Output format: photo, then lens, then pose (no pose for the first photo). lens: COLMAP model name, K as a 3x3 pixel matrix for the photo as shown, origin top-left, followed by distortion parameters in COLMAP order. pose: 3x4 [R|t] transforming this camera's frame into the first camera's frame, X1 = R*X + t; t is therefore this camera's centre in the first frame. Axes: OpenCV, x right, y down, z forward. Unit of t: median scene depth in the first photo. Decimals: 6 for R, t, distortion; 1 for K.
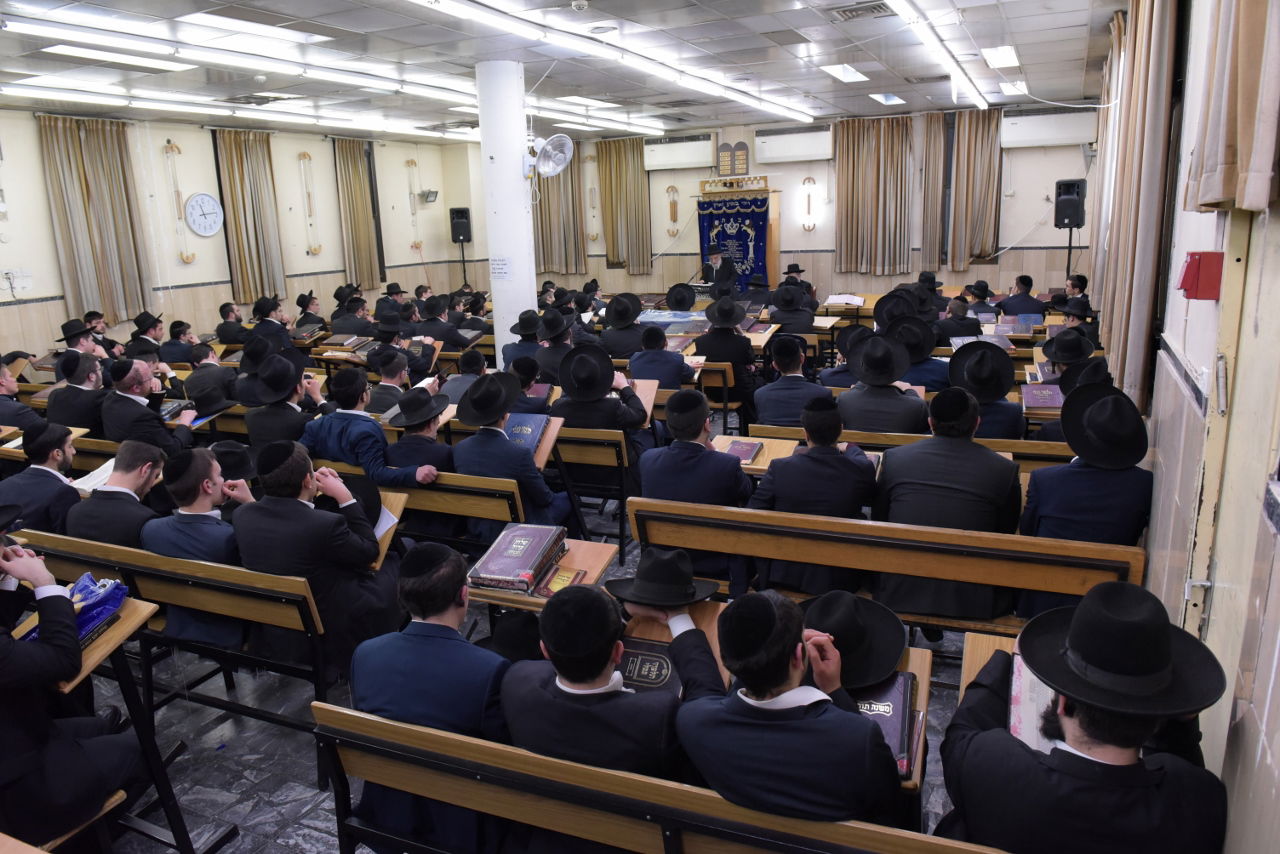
lens RADIAL K [[878.9, 0, 633.5], [0, 878.9, 432.3], [0, 0, 1]] dist [-0.048912, -0.003919]
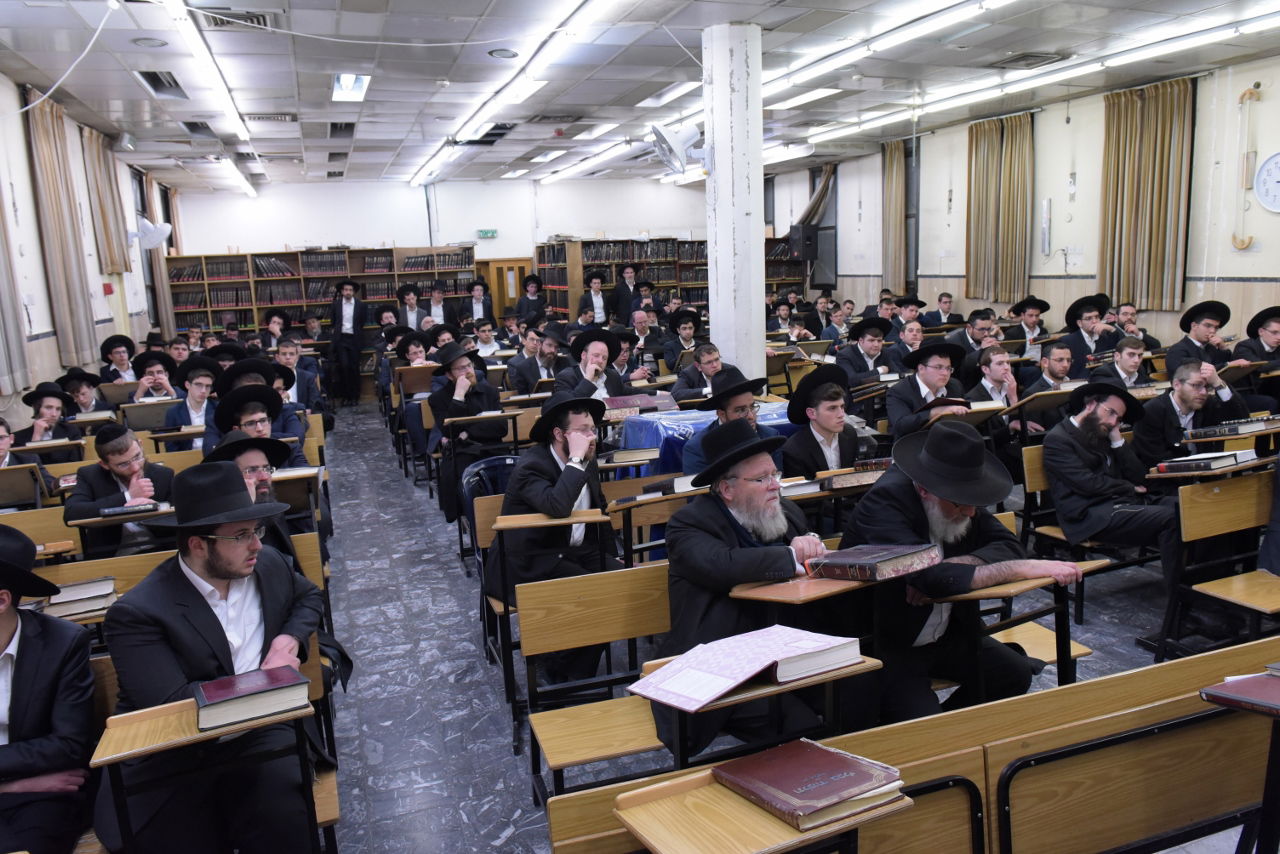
lens RADIAL K [[878.9, 0, 632.3], [0, 878.9, 431.9], [0, 0, 1]] dist [-0.048912, -0.003919]
pose [[-0.700632, 0.201133, -0.684588, 0.367493], [-0.096516, 0.923914, 0.370226, -0.255756], [0.706965, 0.325466, -0.627911, 1.074214]]
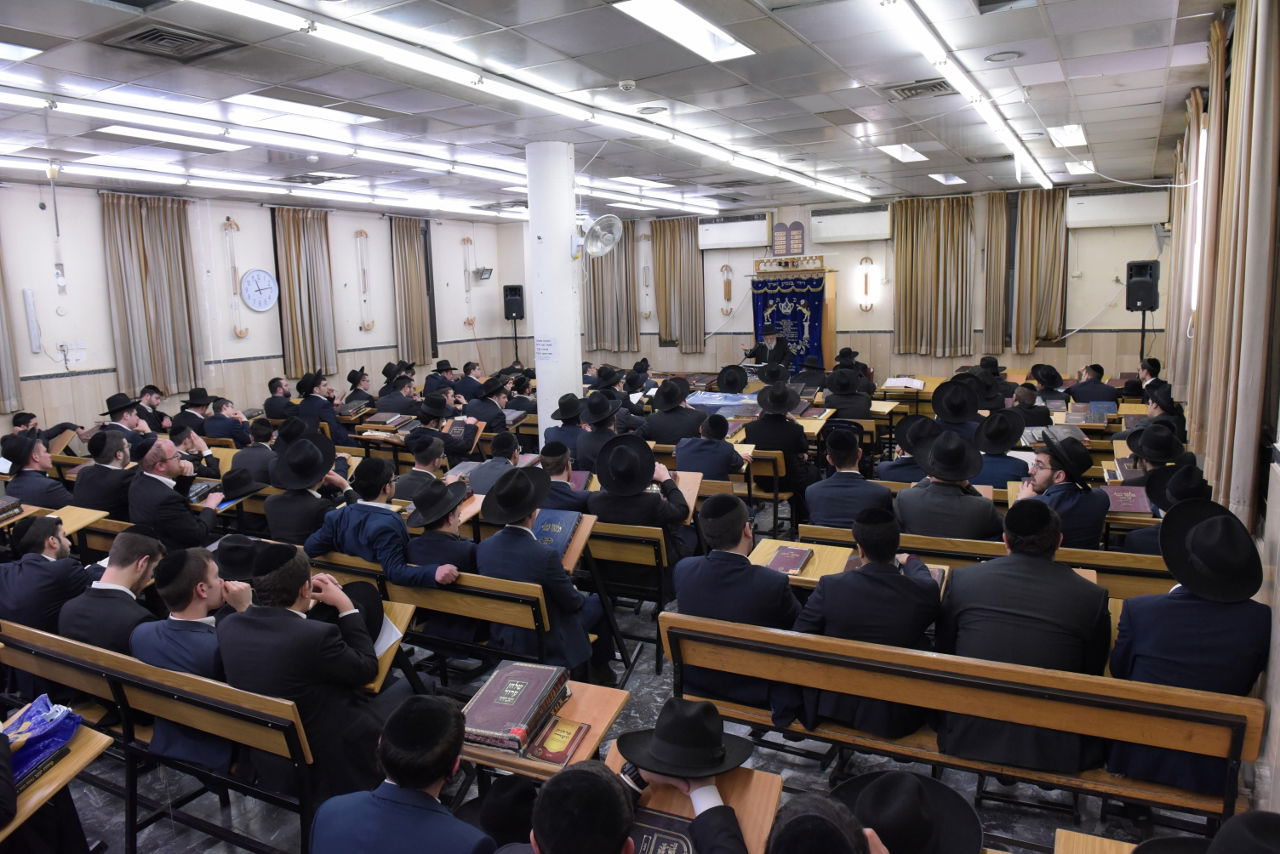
lens RADIAL K [[878.9, 0, 631.6], [0, 878.9, 432.4], [0, 0, 1]] dist [-0.048912, -0.003919]
pose [[0.997724, 0.016867, -0.065282, 0.006584], [-0.022228, 0.996360, -0.082296, -0.011420], [0.063656, 0.083560, 0.994468, 0.029370]]
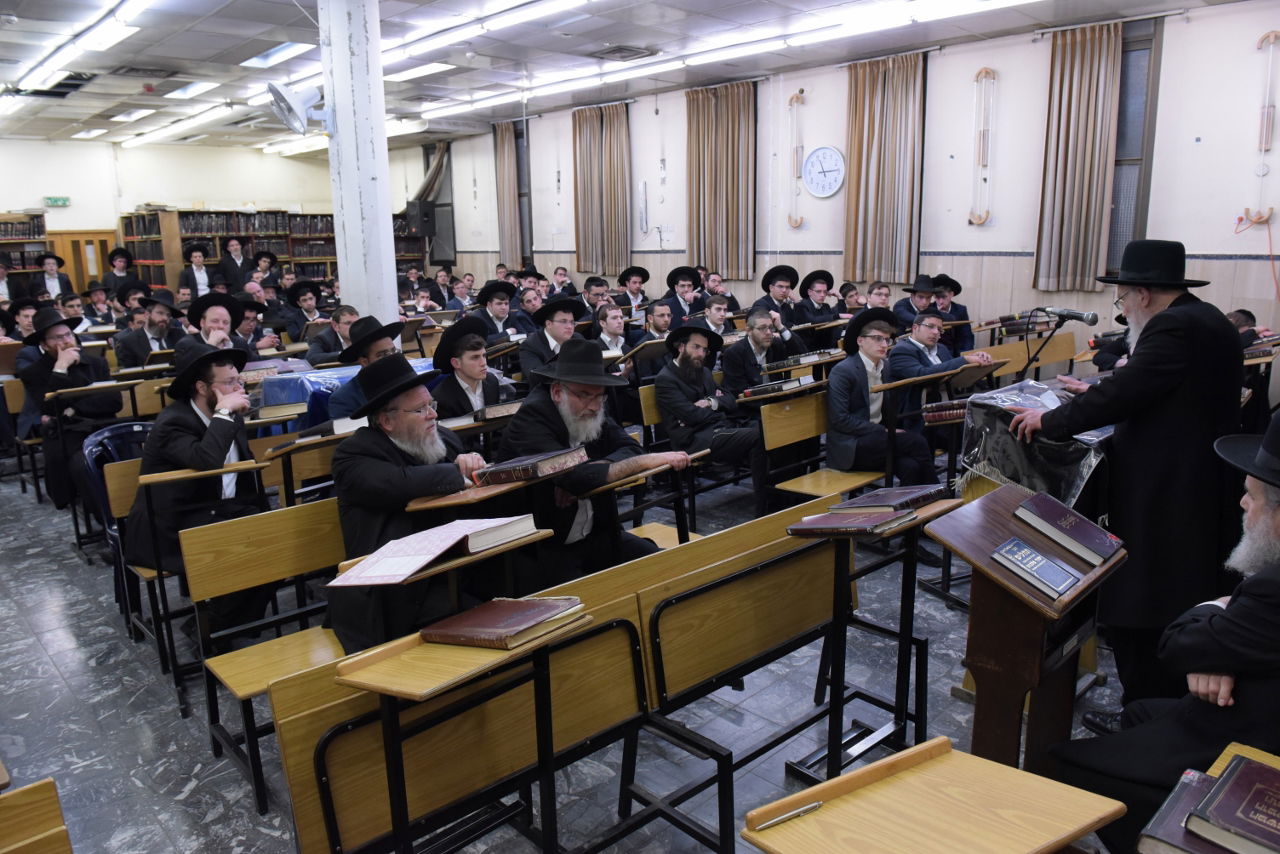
lens RADIAL K [[878.9, 0, 639.2], [0, 878.9, 431.3], [0, 0, 1]] dist [-0.048912, -0.003919]
pose [[-0.336145, 0.248375, -0.908469, 0.397604], [-0.186934, 0.927812, 0.322831, -0.246802], [0.923072, 0.278342, -0.265450, 1.082283]]
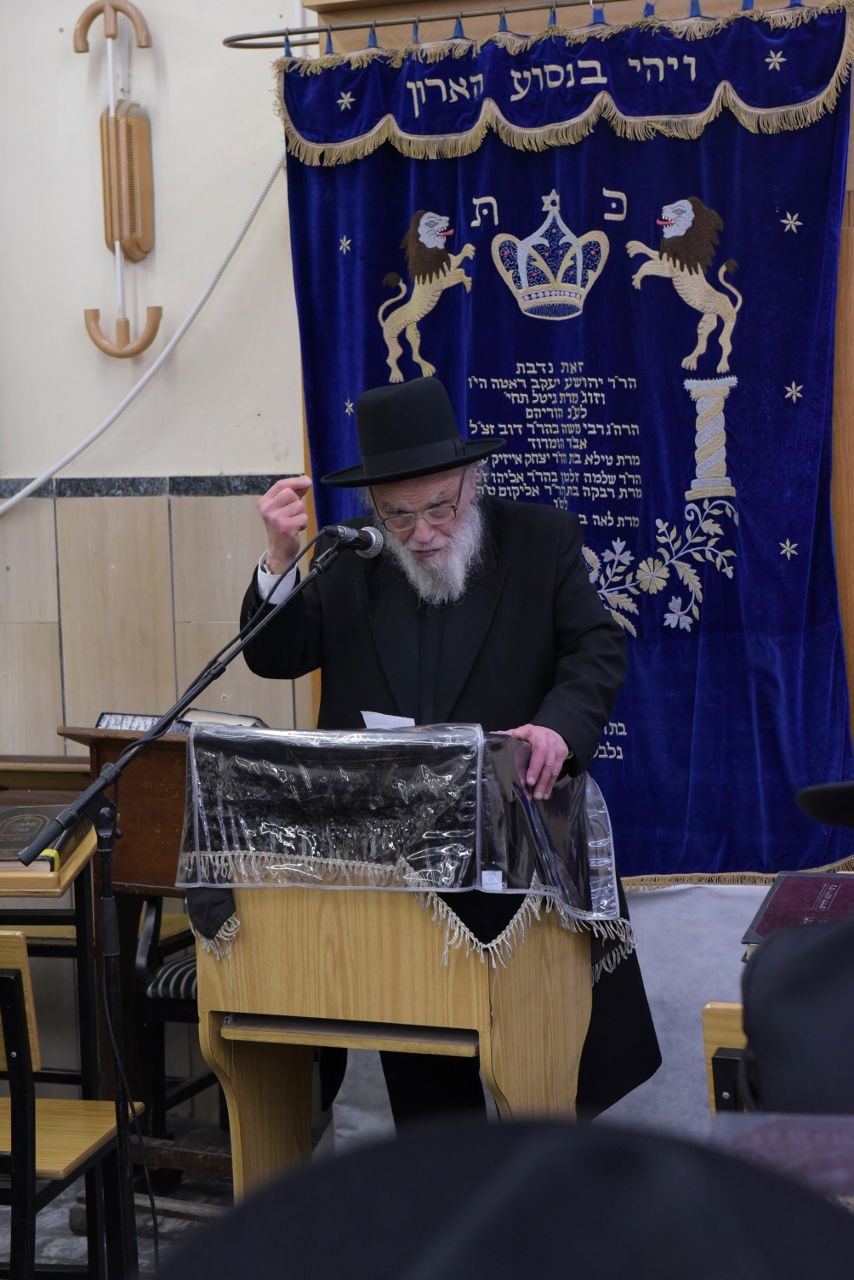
lens RADIAL K [[2441.7, 0, 429.7], [0, 2441.7, 645.5], [0, 0, 1]] dist [0.114336, 0.000000]
pose [[0.995679, 0.003866, 0.092777, 0.075911], [0.010919, 0.987327, -0.158326, -0.151631], [-0.092214, 0.158655, 0.983018, 0.810712]]
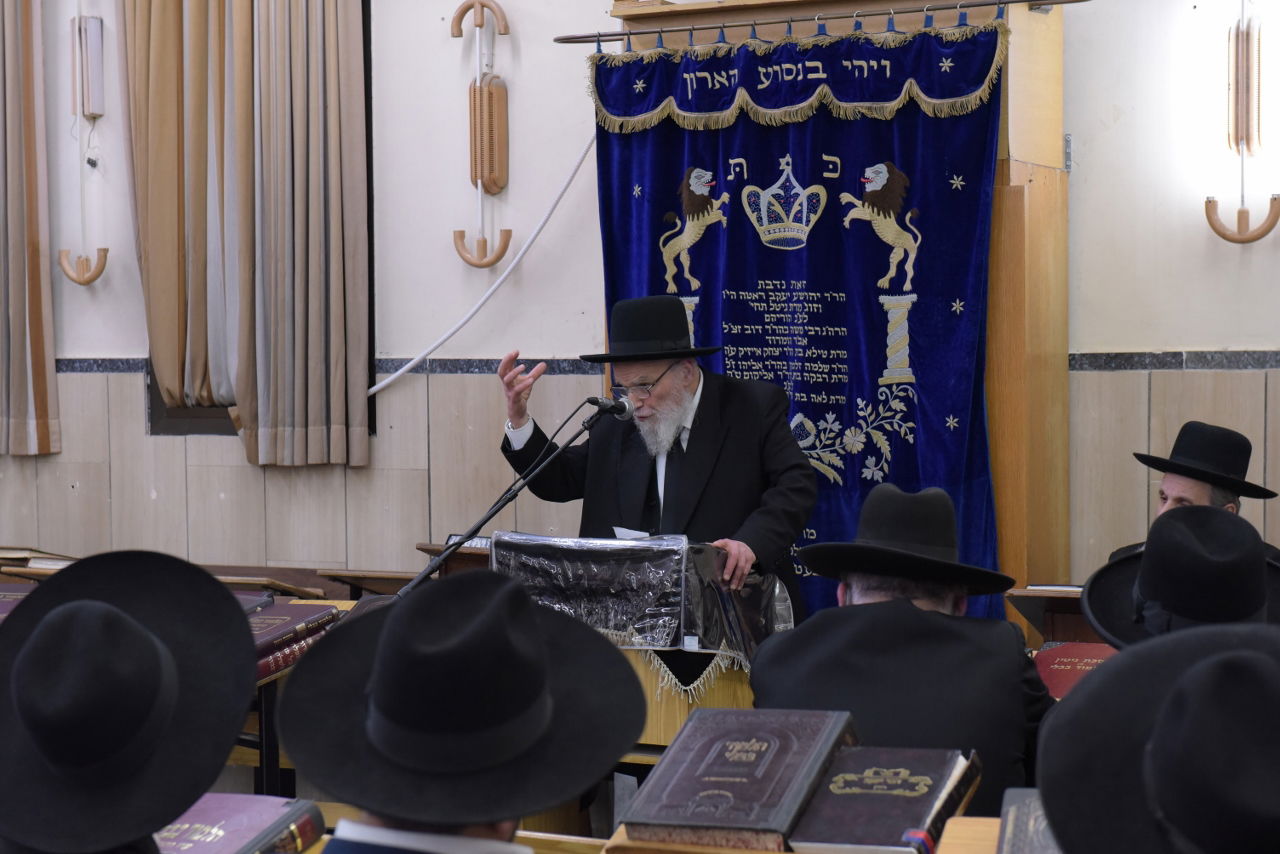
lens RADIAL K [[2441.7, 0, 632.2], [0, 2441.7, 427.7], [0, 0, 1]] dist [0.114336, 0.000000]
pose [[0.999581, 0.028946, 0.000714, 0.101632], [-0.028242, 0.980114, -0.196416, -0.119676], [-0.006386, 0.196313, 0.980520, 0.662592]]
